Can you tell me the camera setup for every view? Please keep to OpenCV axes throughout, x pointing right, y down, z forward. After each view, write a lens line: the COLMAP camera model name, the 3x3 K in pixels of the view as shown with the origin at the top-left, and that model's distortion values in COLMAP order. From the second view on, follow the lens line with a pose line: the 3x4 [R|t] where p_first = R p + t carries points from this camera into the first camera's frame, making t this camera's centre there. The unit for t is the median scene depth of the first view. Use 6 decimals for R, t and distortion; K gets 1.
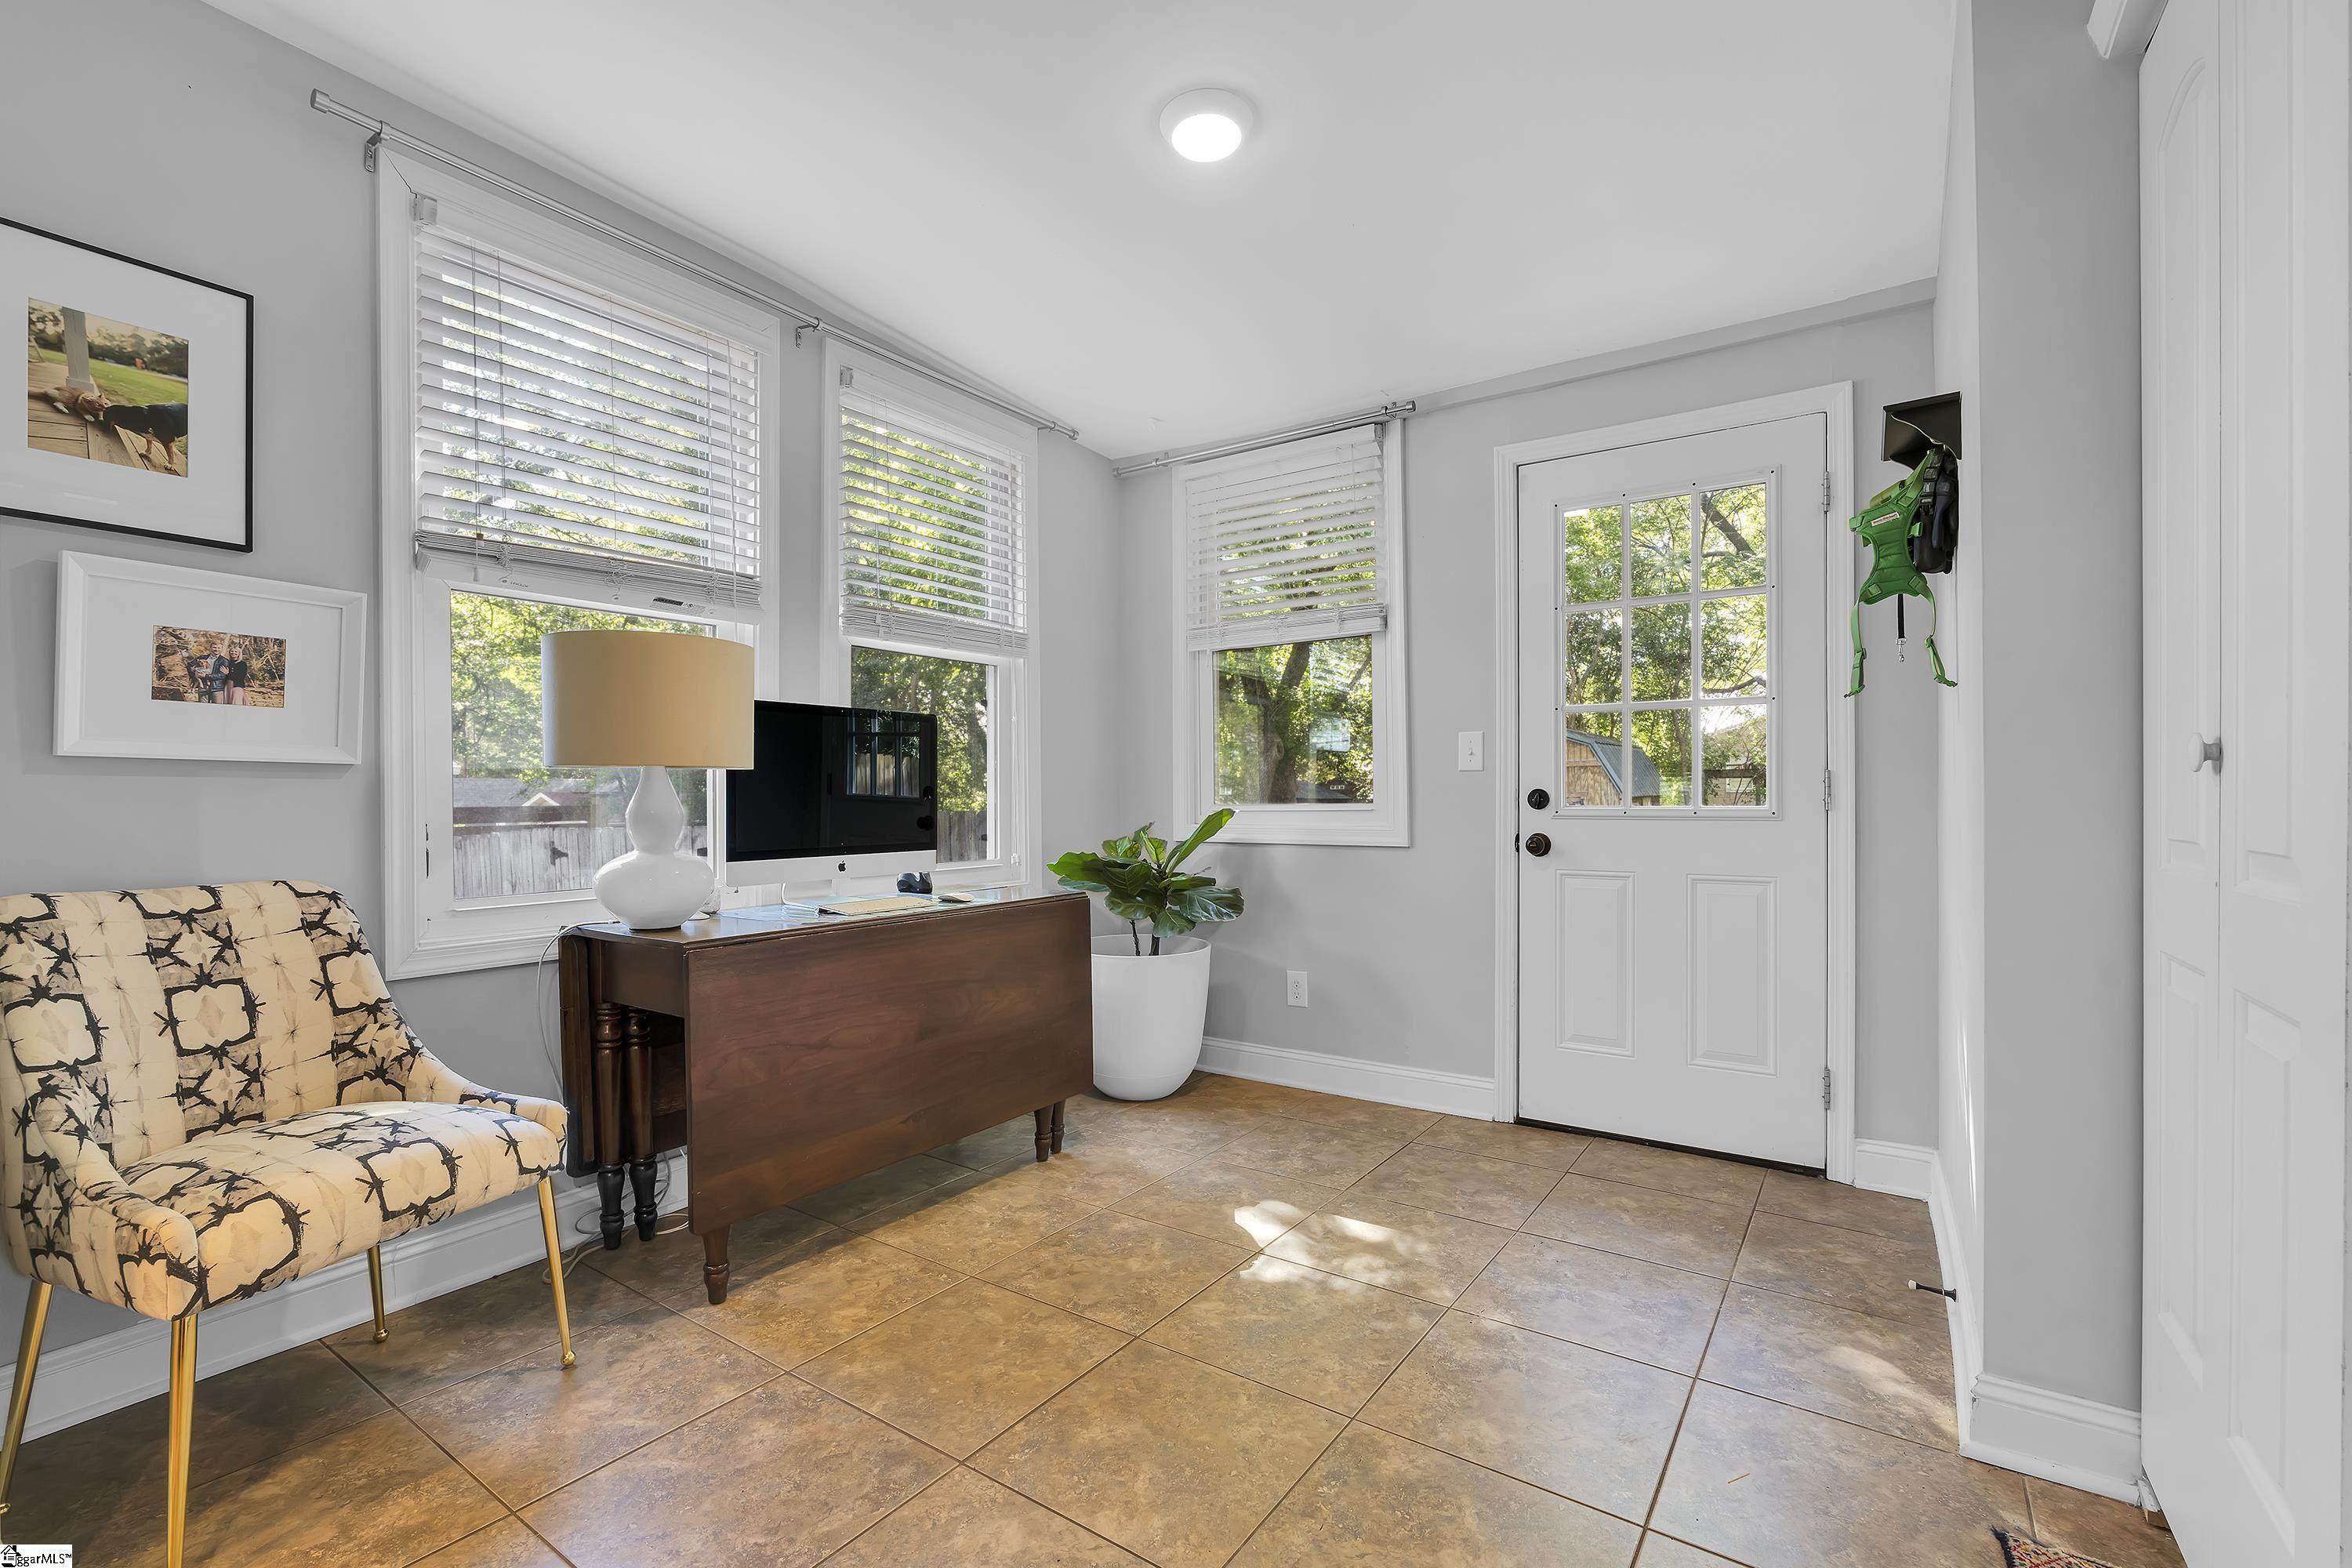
lens RADIAL K [[1038.8, 0, 1185.1], [0, 1038.8, 795.3], [0, 0, 1]] dist [-0.007233, 0.002360]
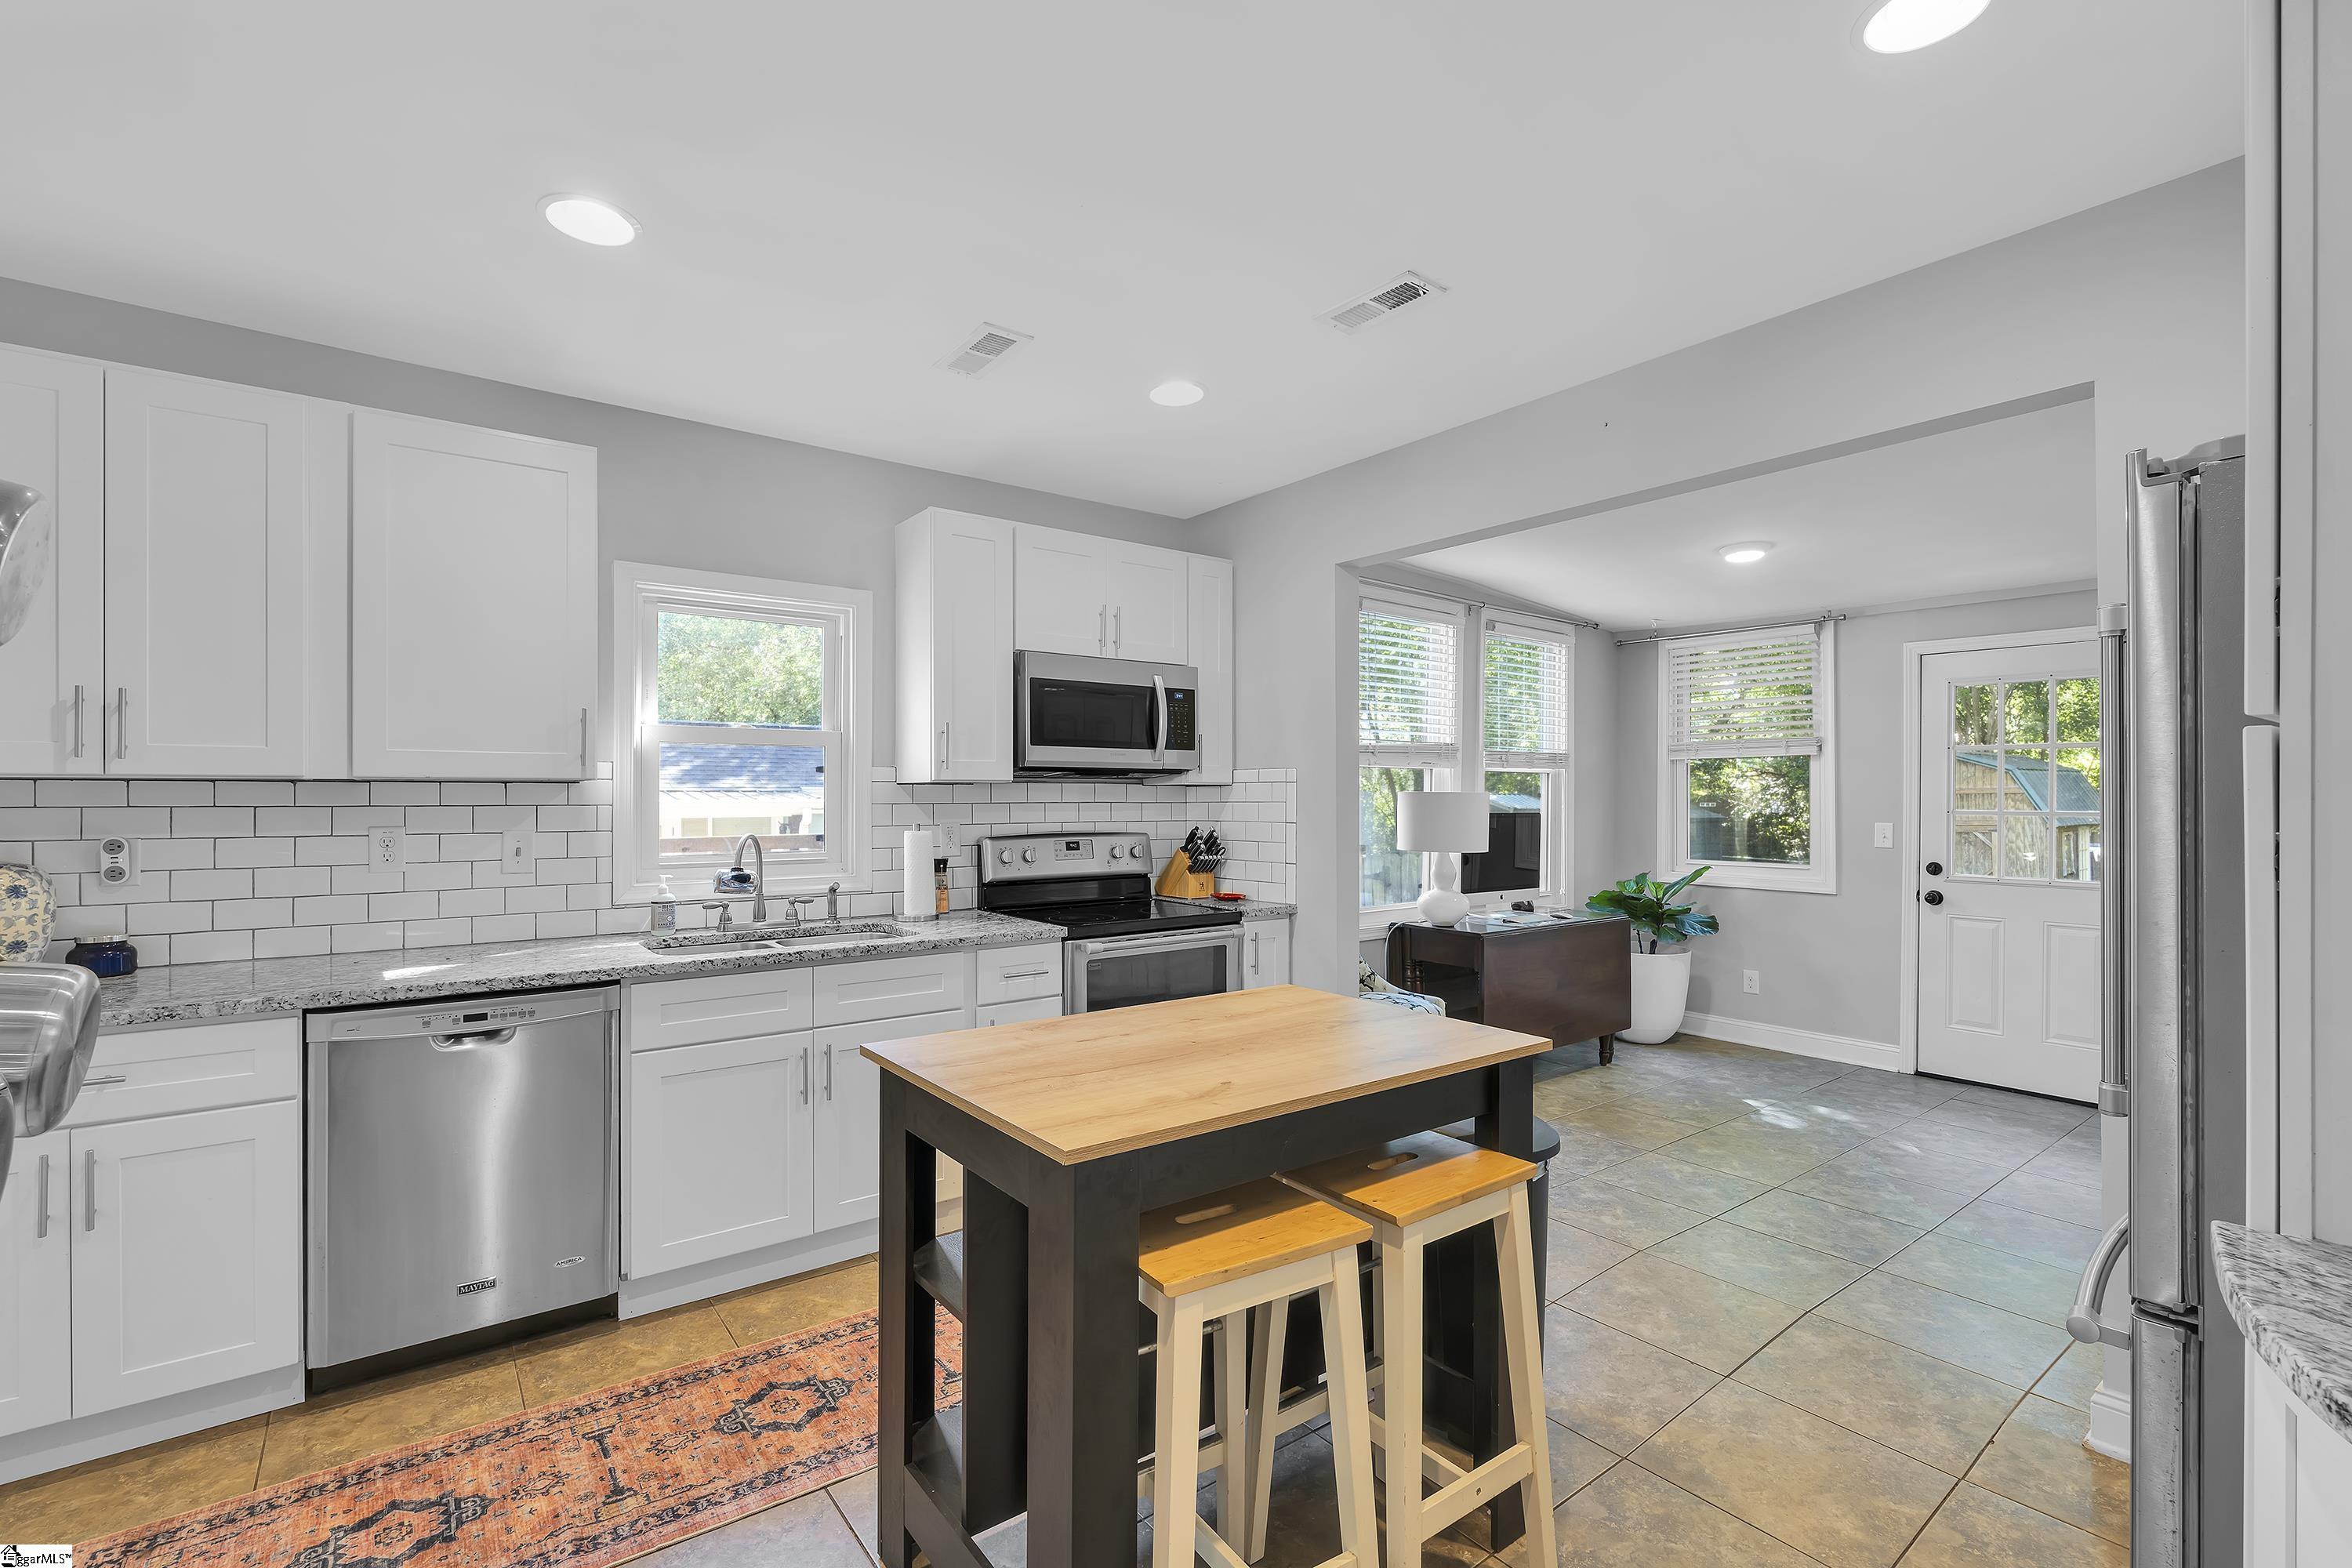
lens RADIAL K [[1038.8, 0, 1176.8], [0, 1038.8, 794.6], [0, 0, 1]] dist [-0.007233, 0.002360]
pose [[0.950769, 0.009817, -0.309746, -0.270810], [-0.011075, 0.999936, -0.002304, -0.093798], [0.309704, 0.005621, 0.950817, -0.863514]]
